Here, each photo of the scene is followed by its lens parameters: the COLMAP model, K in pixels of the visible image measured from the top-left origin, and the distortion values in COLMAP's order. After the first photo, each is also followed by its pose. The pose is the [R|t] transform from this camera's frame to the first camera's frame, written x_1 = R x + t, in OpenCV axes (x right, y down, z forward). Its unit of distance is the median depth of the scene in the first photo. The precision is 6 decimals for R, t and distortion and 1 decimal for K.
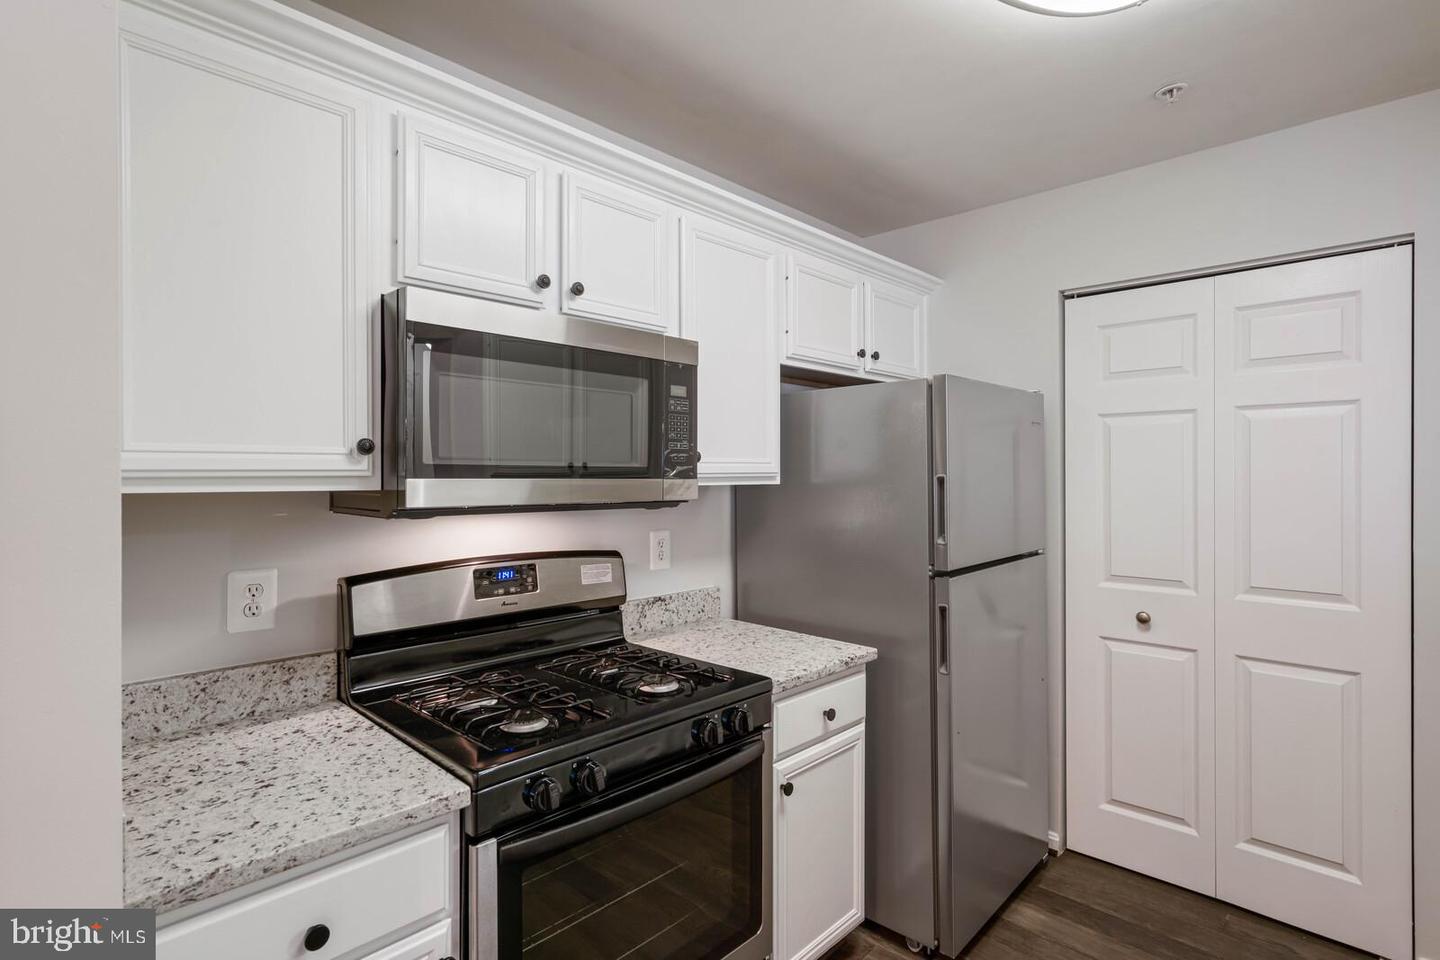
lens RADIAL K [[718.9, 0, 715.4], [0, 718.9, 473.3], [0, 0, 1]] dist [0.001447, 0.001045]
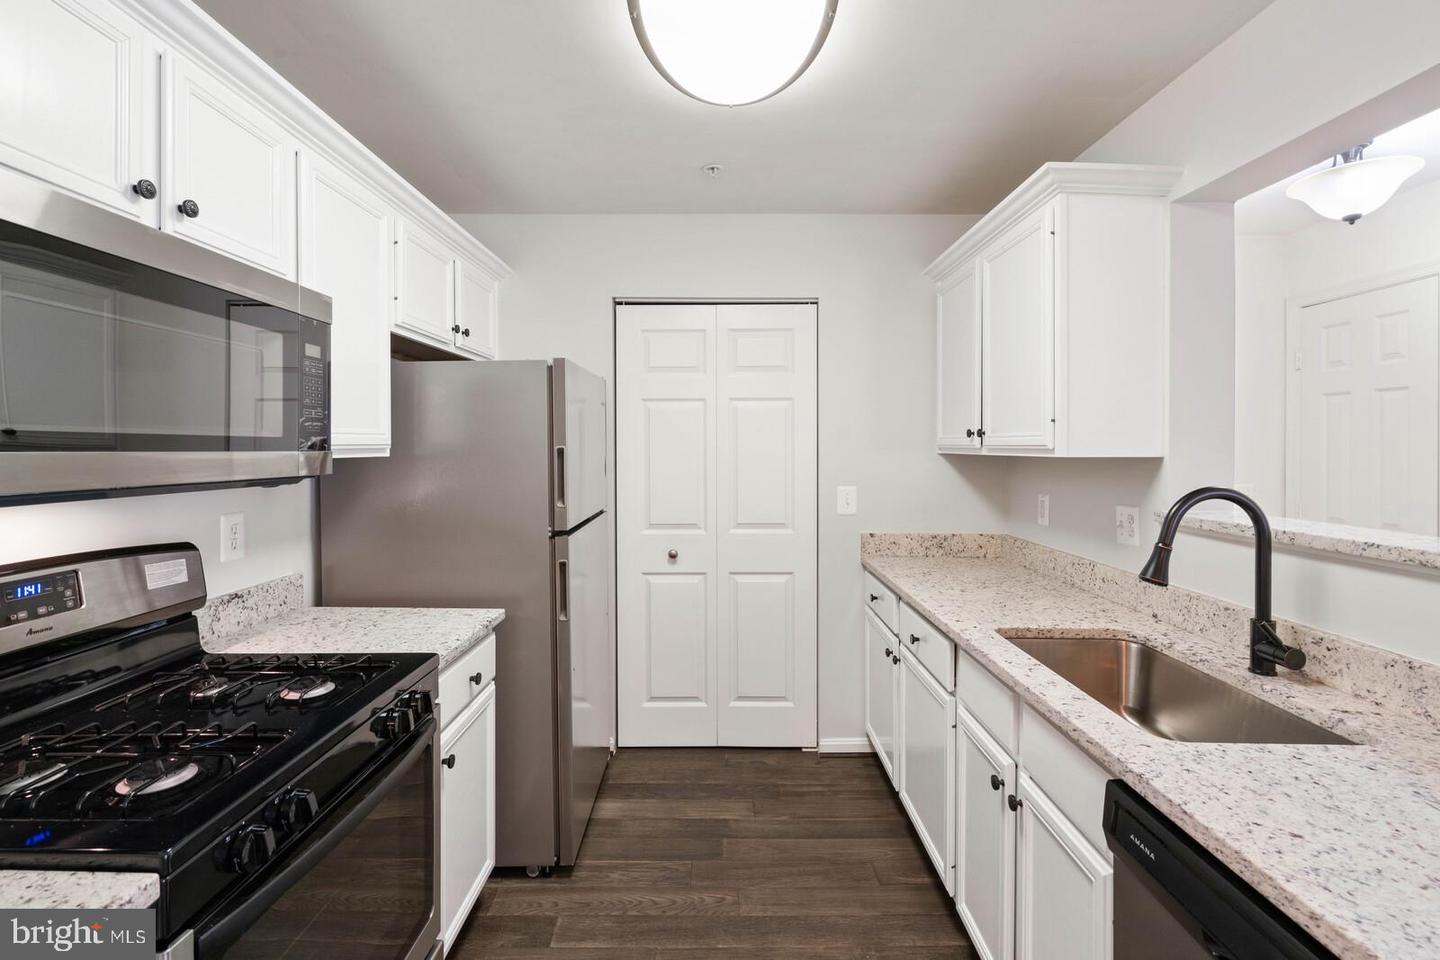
lens RADIAL K [[660.9, 0, 713.7], [0, 660.9, 446.2], [0, 0, 1]] dist [-0.001008, 0.000494]
pose [[0.728052, -0.000950, 0.685521, -0.226608], [0.000536, 1.000000, 0.000817, 0.001051], [-0.685521, -0.000228, 0.728052, 0.072302]]
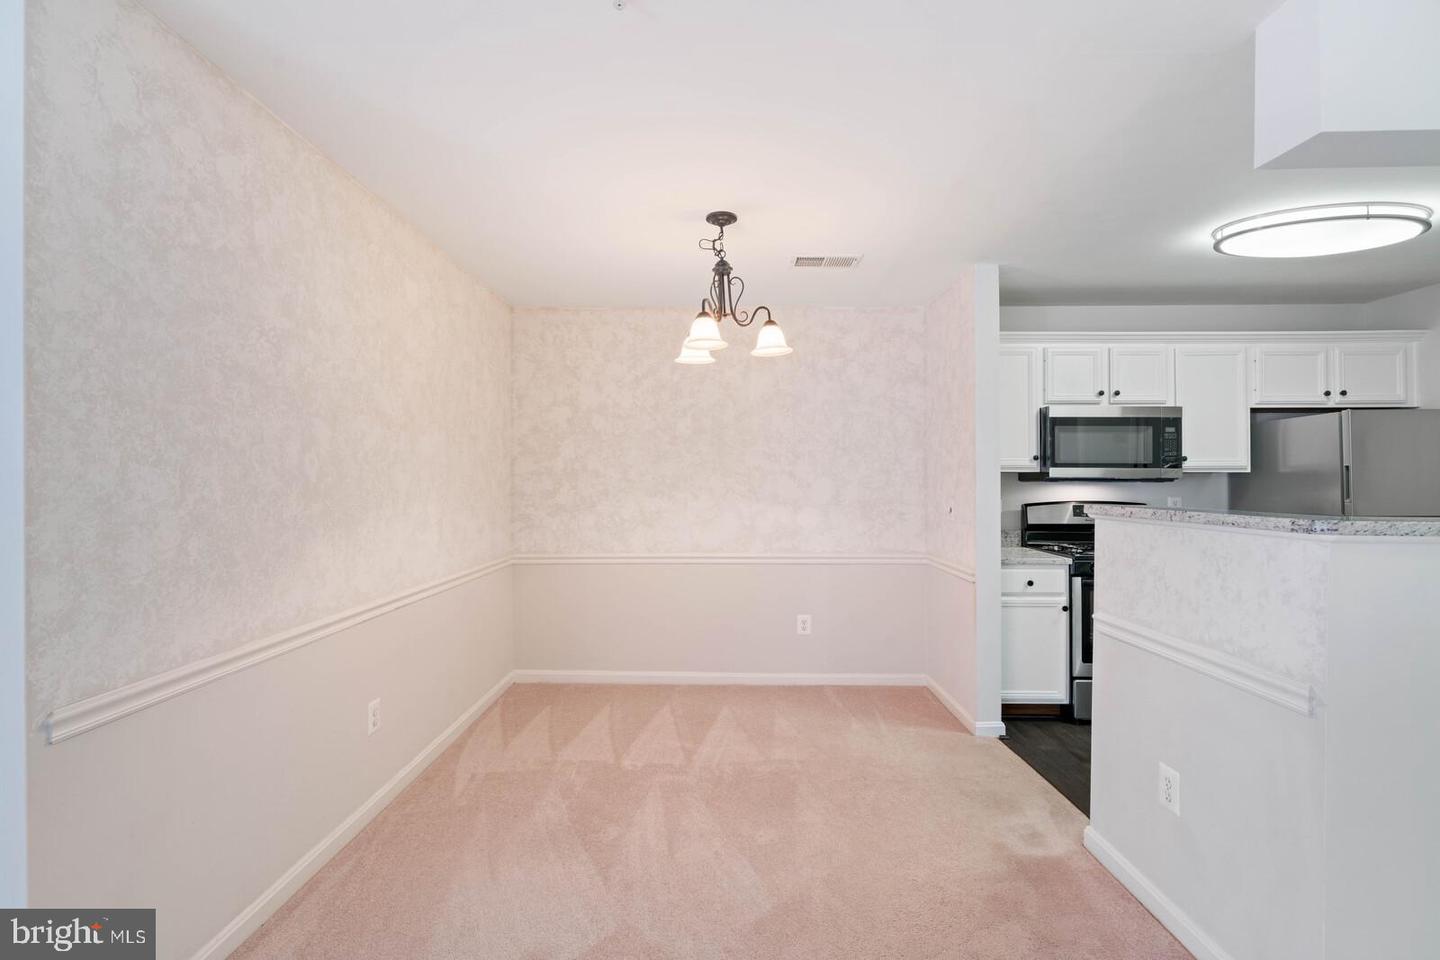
lens RADIAL K [[653.4, 0, 712.7], [0, 653.4, 480.1], [0, 0, 1]] dist [0.001056, 0.000446]
pose [[0.678927, -0.003973, -0.734195, 0.441936], [0.000180, 0.999986, -0.005246, 0.050674], [0.734206, 0.003429, 0.678918, -1.339133]]
